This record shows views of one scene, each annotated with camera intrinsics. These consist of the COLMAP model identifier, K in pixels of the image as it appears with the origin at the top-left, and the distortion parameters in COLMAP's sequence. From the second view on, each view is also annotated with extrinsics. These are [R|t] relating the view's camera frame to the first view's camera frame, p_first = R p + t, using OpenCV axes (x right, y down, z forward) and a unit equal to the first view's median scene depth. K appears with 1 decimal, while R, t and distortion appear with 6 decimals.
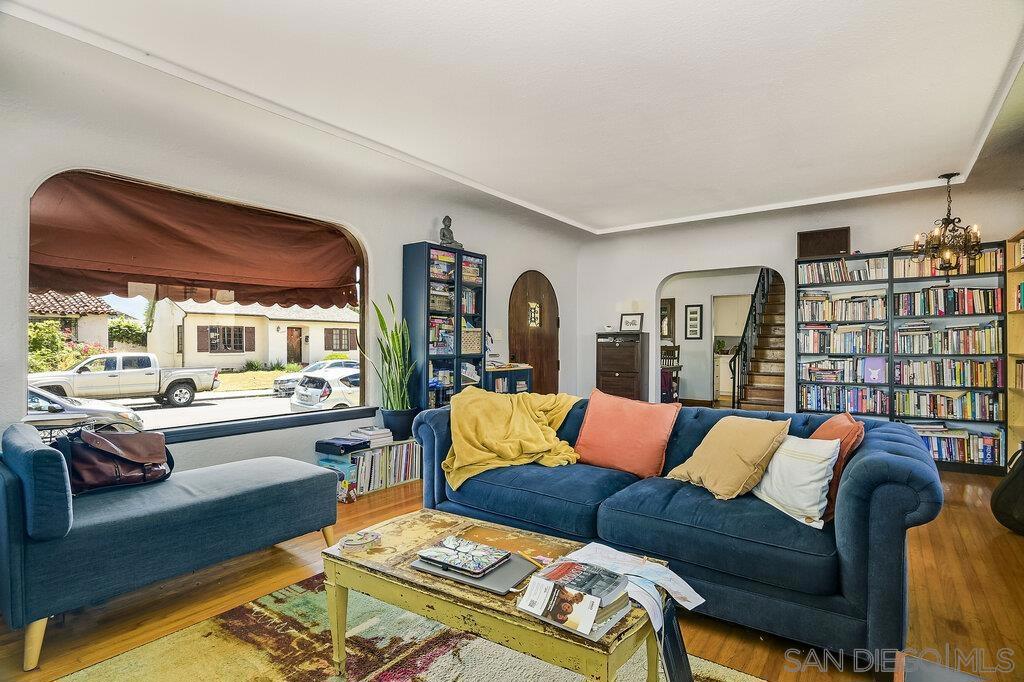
lens RADIAL K [[506.5, 0, 512.0], [0, 506.5, 341.0], [0, 0, 1]] dist [-0.020307, 0.000120]
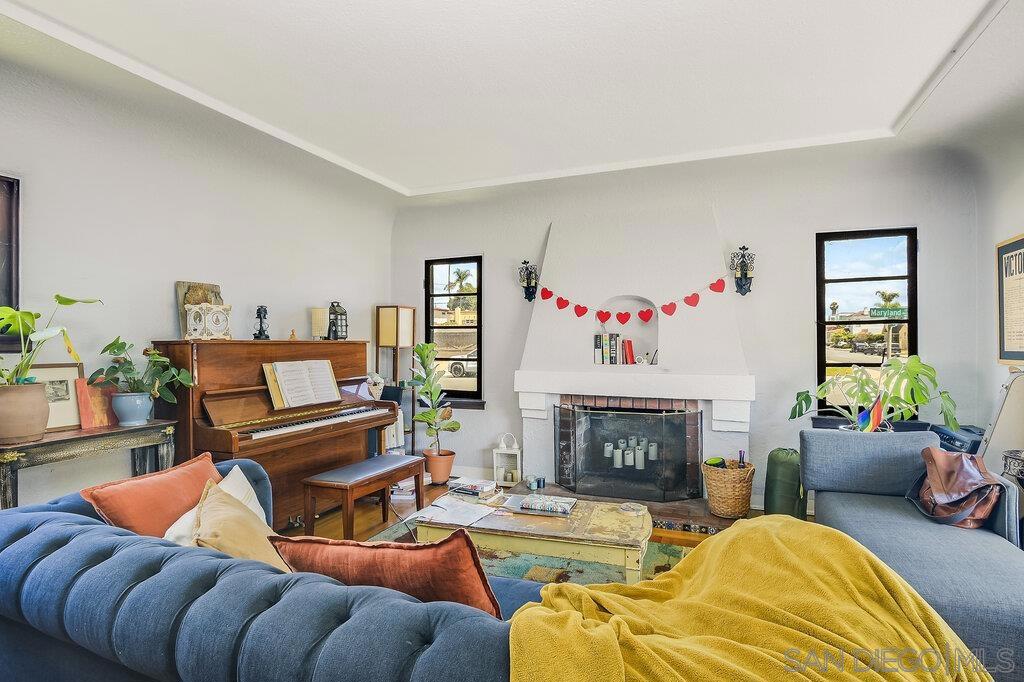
lens RADIAL K [[519.5, 0, 512.0], [0, 519.5, 341.0], [0, 0, 1]] dist [-0.023293, 0.000322]
pose [[-0.969143, 0.001054, -0.246497, 0.293567], [0.001748, 0.999995, -0.002596, -0.049288], [0.246493, -0.002947, -0.969140, 1.833407]]
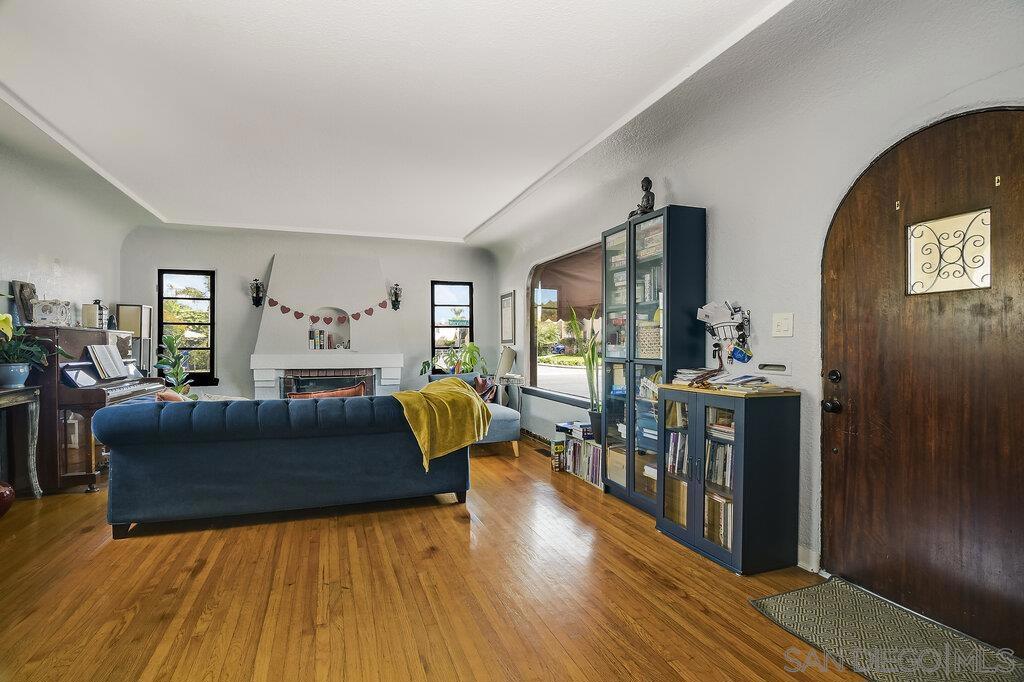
lens RADIAL K [[506.5, 0, 512.0], [0, 506.5, 341.0], [0, 0, 1]] dist [-0.020307, 0.000120]
pose [[-0.549379, -0.007344, -0.835541, 1.308898], [0.004013, 0.999927, -0.011427, 0.019475], [0.835564, -0.009631, -0.549309, 2.635733]]
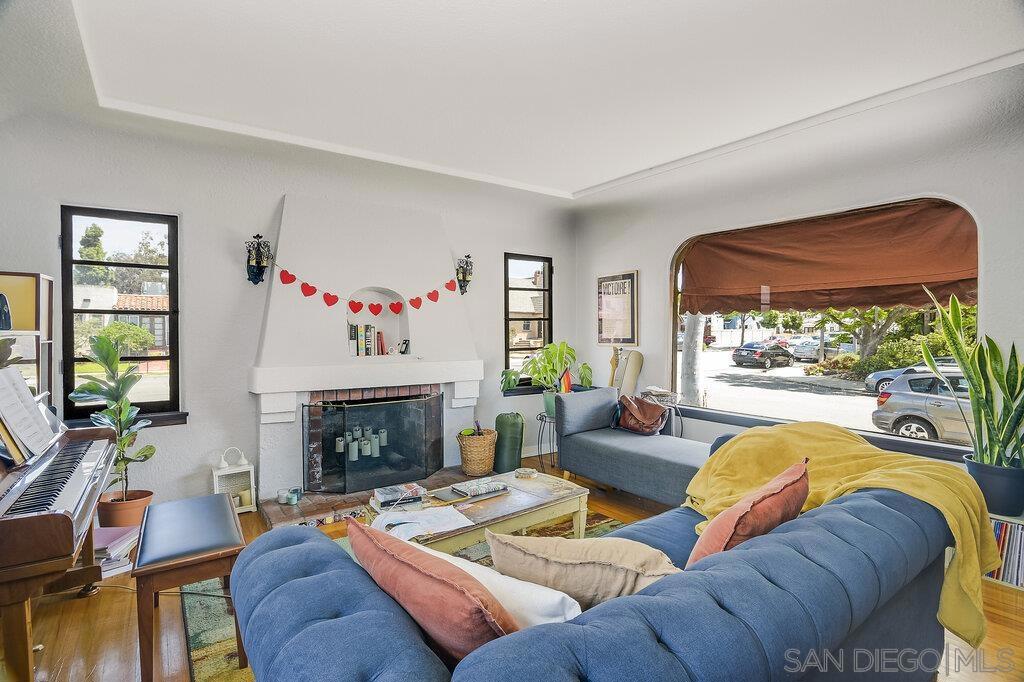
lens RADIAL K [[506.5, 0, 512.0], [0, 506.5, 341.0], [0, 0, 1]] dist [-0.020307, 0.000120]
pose [[-0.307839, 0.017663, -0.951275, 1.030565], [0.000779, 0.999832, 0.018312, -0.054426], [0.951438, 0.004896, -0.307801, 1.168580]]
